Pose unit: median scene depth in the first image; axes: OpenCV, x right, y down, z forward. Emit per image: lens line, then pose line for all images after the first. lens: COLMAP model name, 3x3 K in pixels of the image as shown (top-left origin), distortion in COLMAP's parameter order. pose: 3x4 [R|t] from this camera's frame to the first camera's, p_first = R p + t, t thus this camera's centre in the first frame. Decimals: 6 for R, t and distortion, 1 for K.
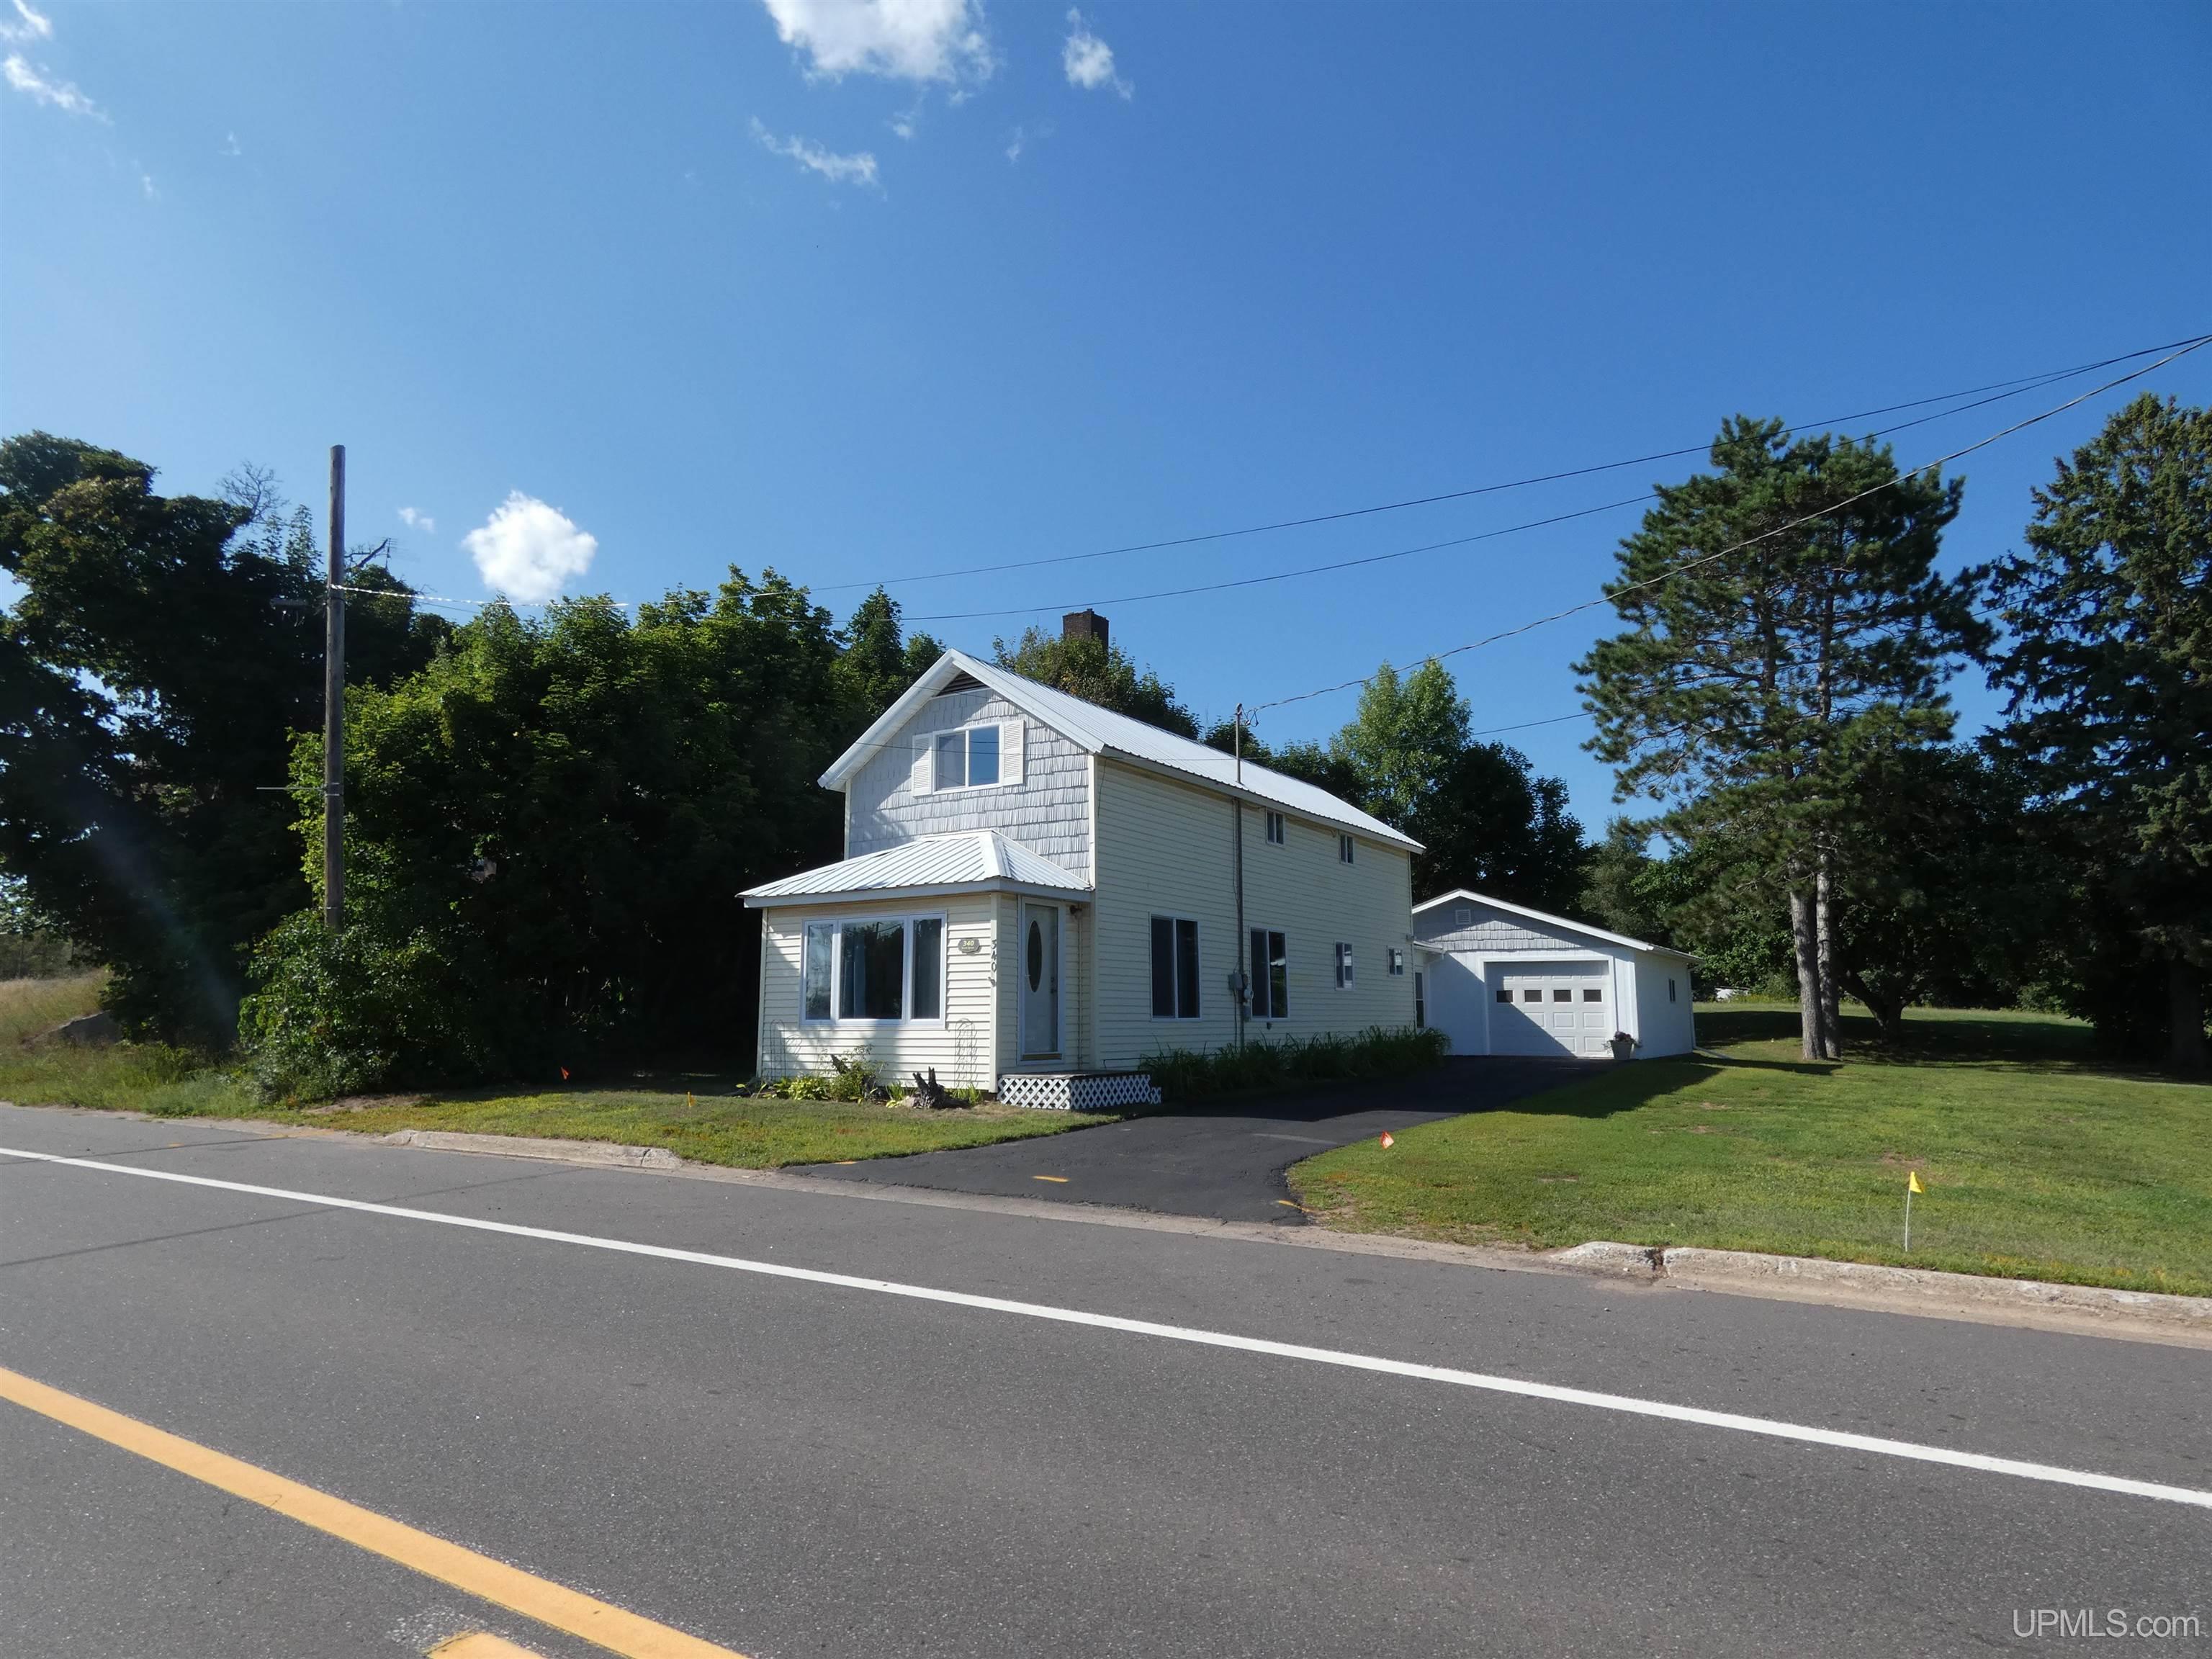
lens RADIAL K [[1275.0, 0, 1106.0], [0, 1275.0, 829.5], [0, 0, 1]] dist [0.003949, 0.000295]
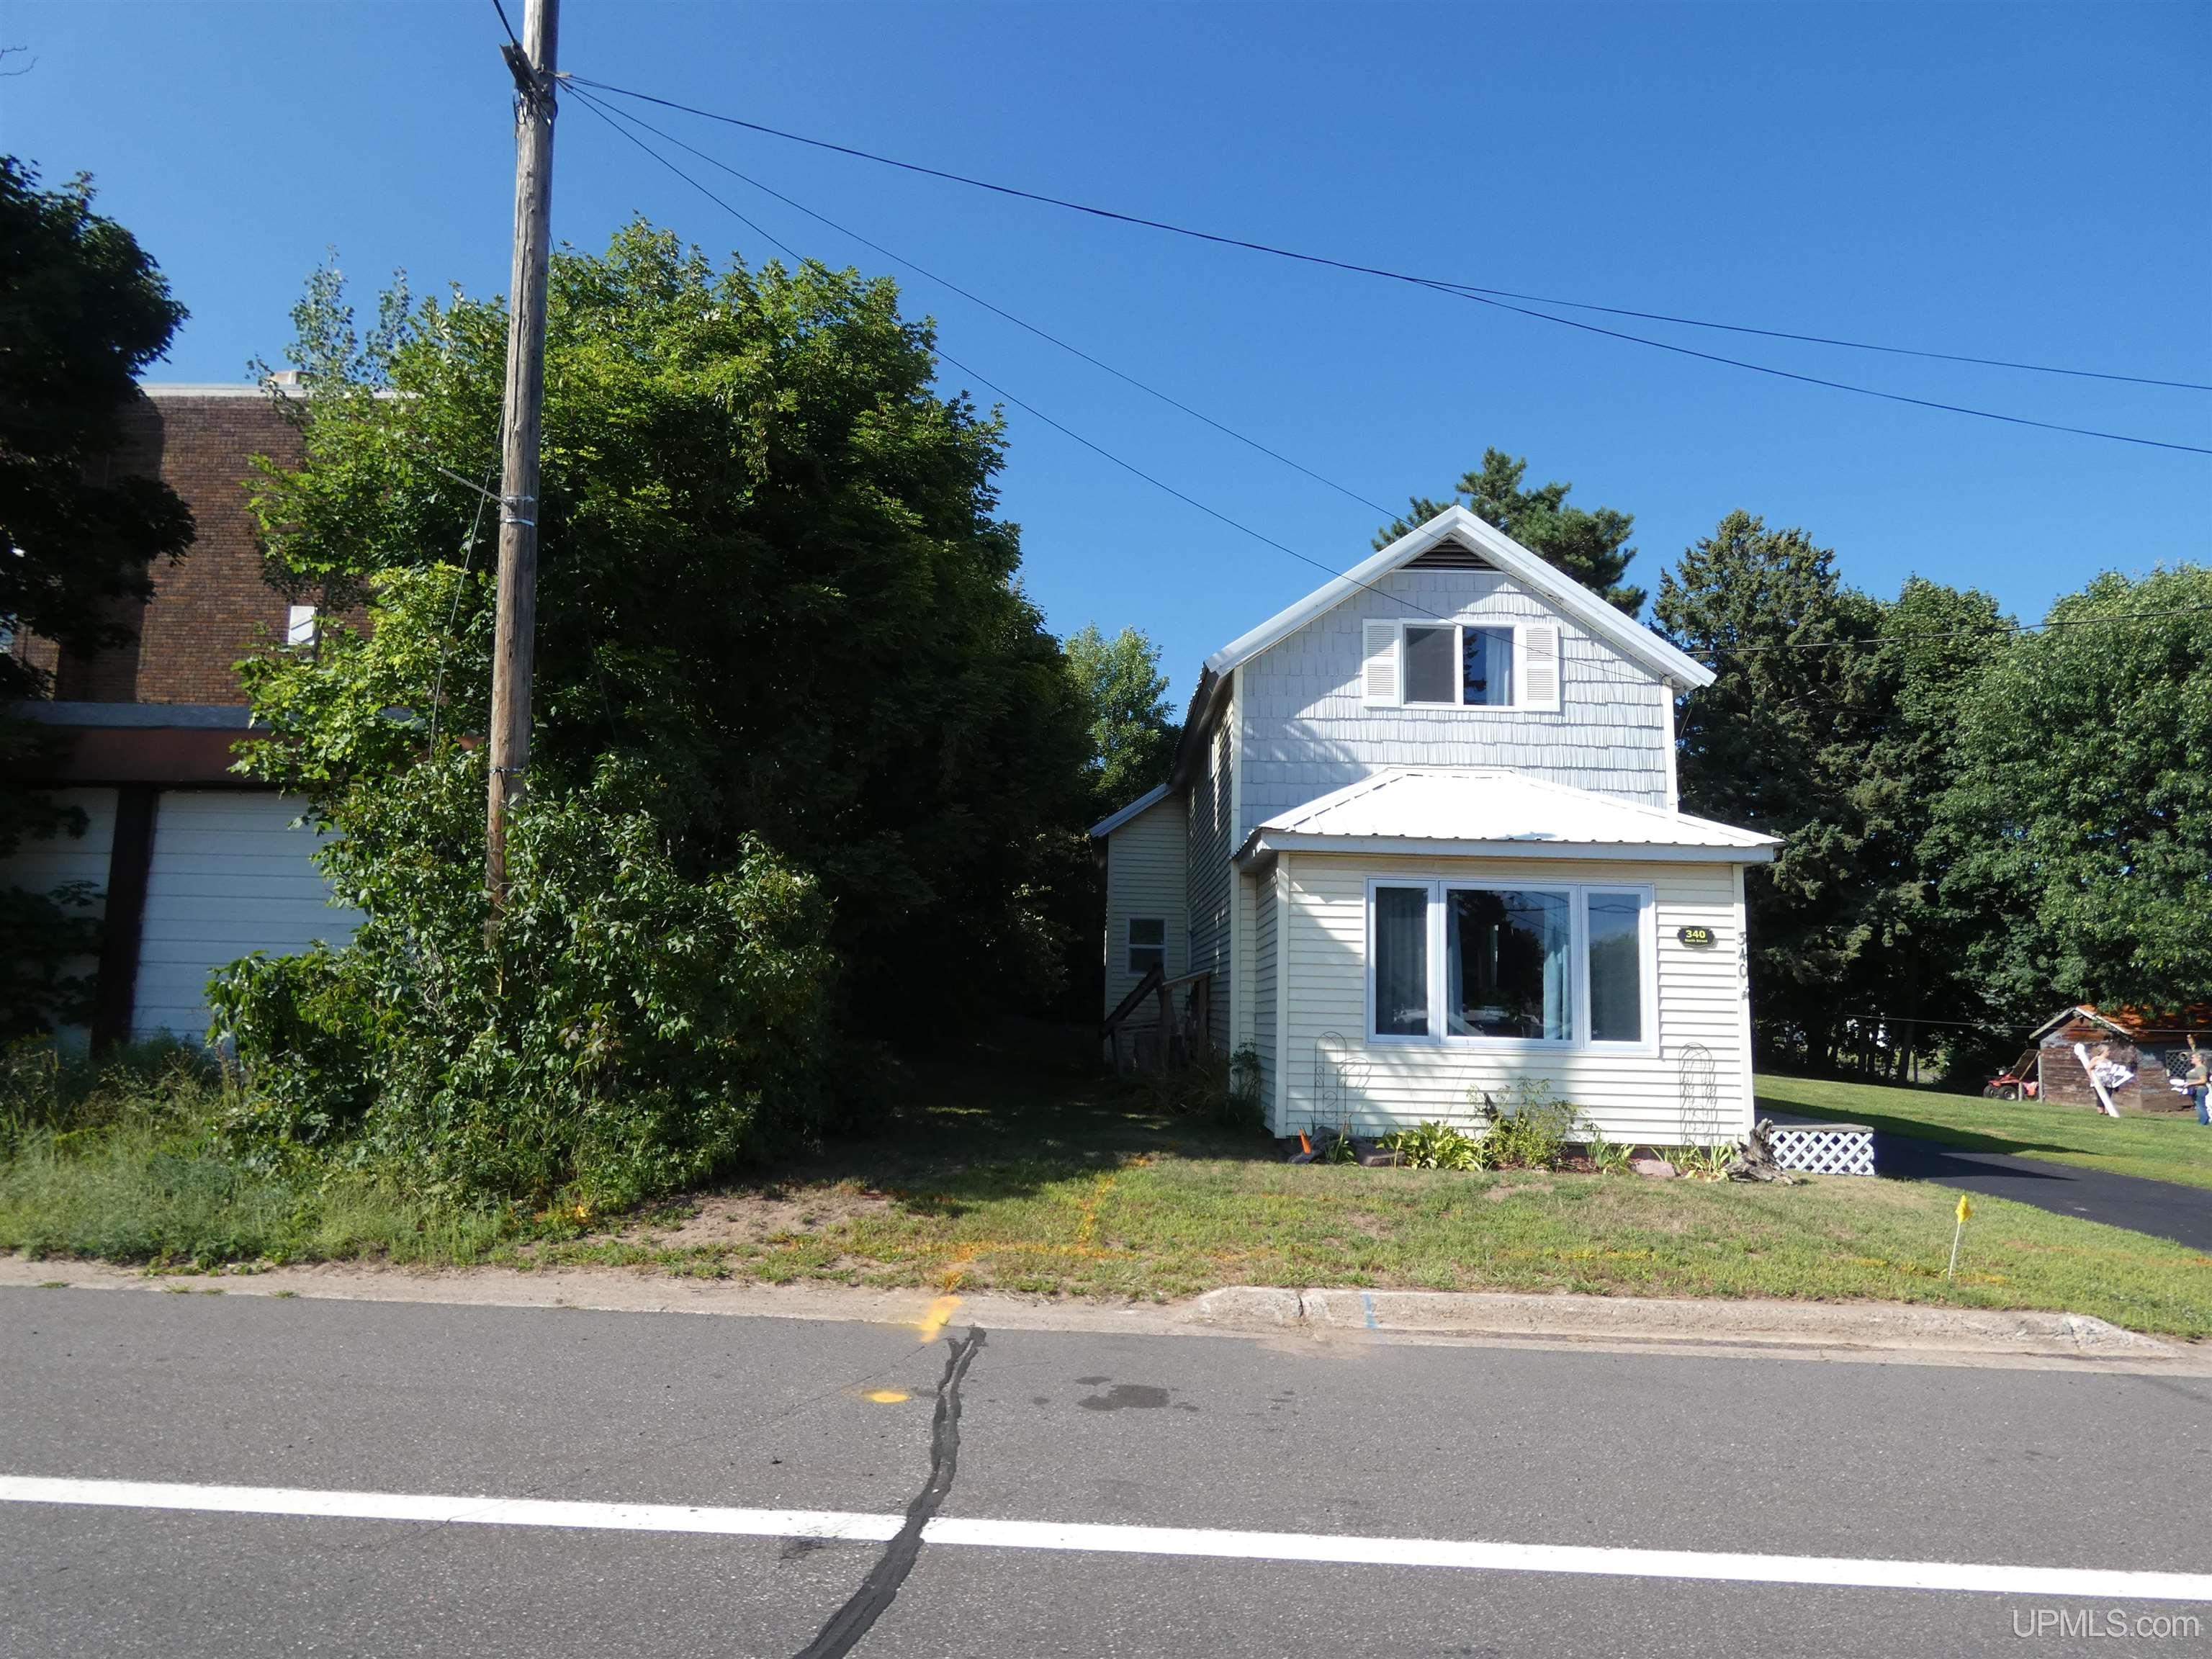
lens RADIAL K [[1275.0, 0, 1106.0], [0, 1275.0, 829.5], [0, 0, 1]] dist [0.003949, 0.000295]
pose [[0.858260, 0.096621, 0.504038, -0.743935], [-0.105923, 0.994322, -0.010243, 0.075055], [-0.502165, -0.044598, 0.863621, 0.574519]]
